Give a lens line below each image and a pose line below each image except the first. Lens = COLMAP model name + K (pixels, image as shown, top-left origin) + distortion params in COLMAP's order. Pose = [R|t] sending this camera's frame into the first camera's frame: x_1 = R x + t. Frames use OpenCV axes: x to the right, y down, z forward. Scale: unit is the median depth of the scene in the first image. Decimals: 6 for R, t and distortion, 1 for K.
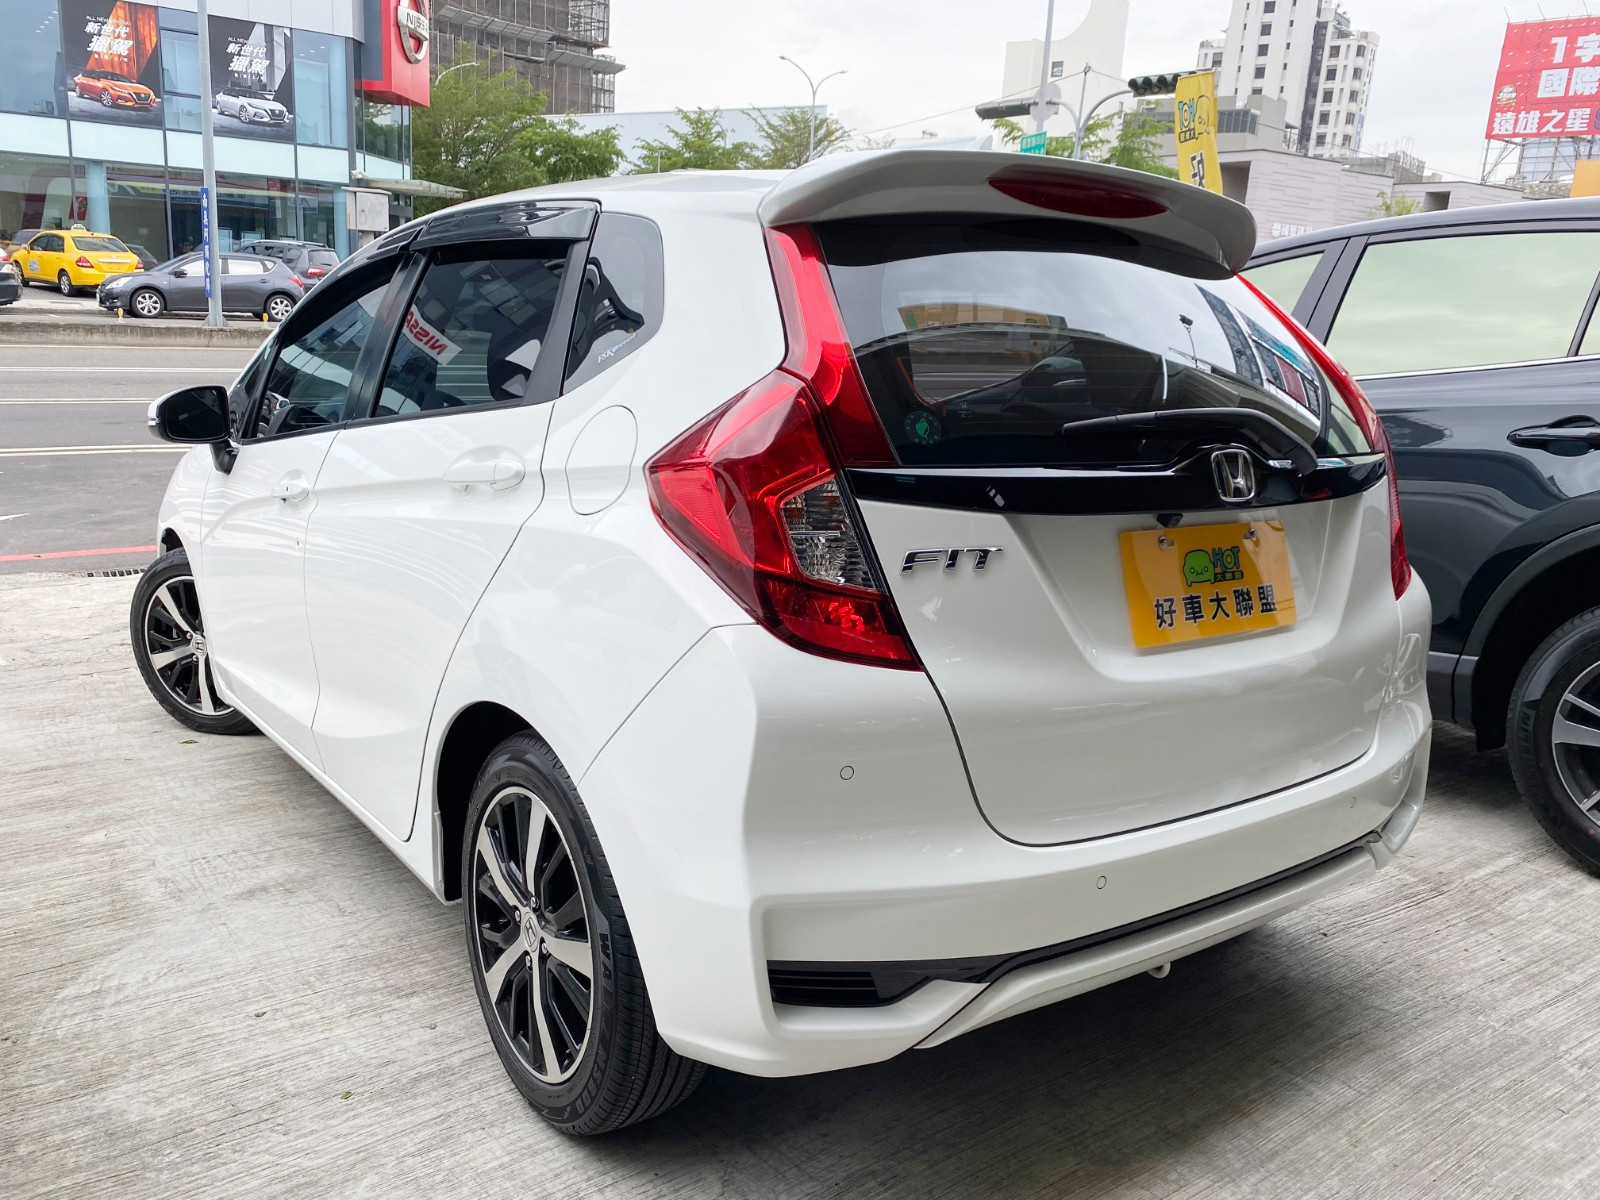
lens RADIAL K [[1215.2, 0, 800.0], [0, 1215.2, 600.0], [0, 0, 1]] dist [0.000686, 0.000355]
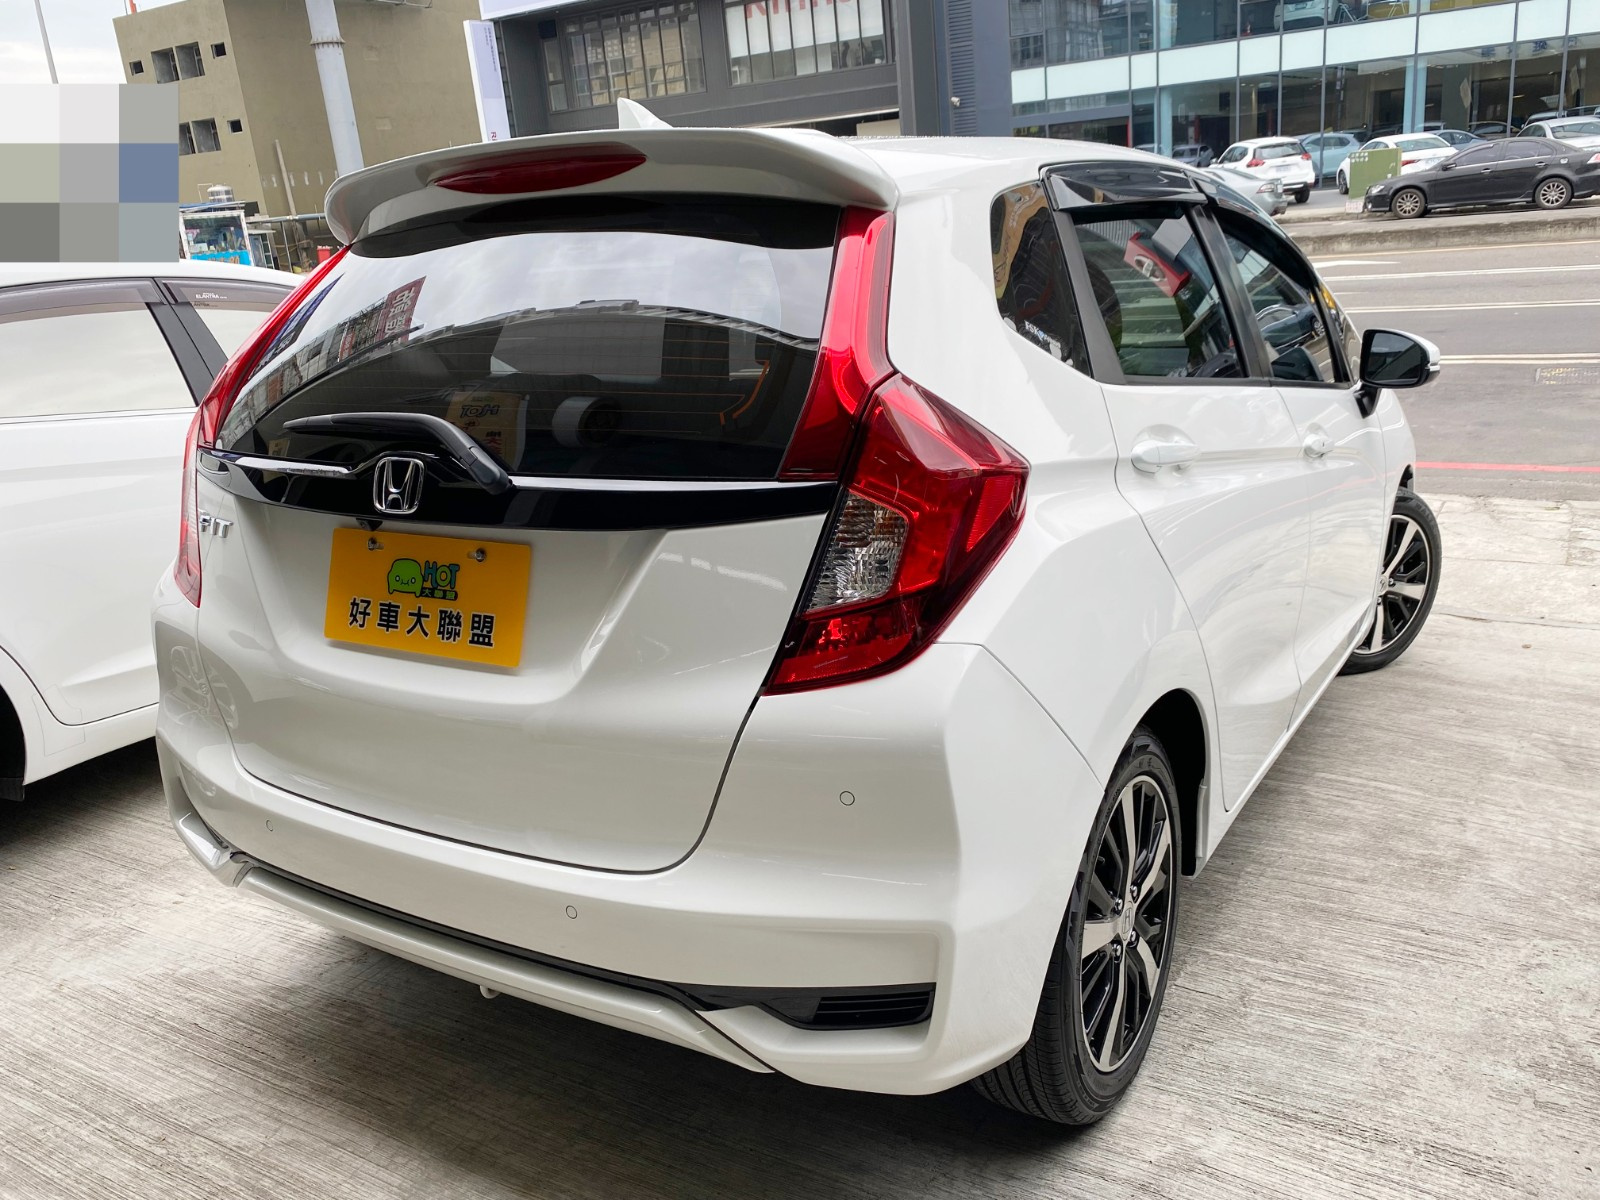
lens RADIAL K [[1307.8, 0, 800.0], [0, 1307.8, 600.0], [0, 0, 1]] dist [0.004814, 0.004604]
pose [[0.431185, 0.181795, -0.883759, 1.350445], [-0.123565, 0.982160, 0.141750, -0.189879], [0.893762, 0.048082, 0.445956, 0.800886]]
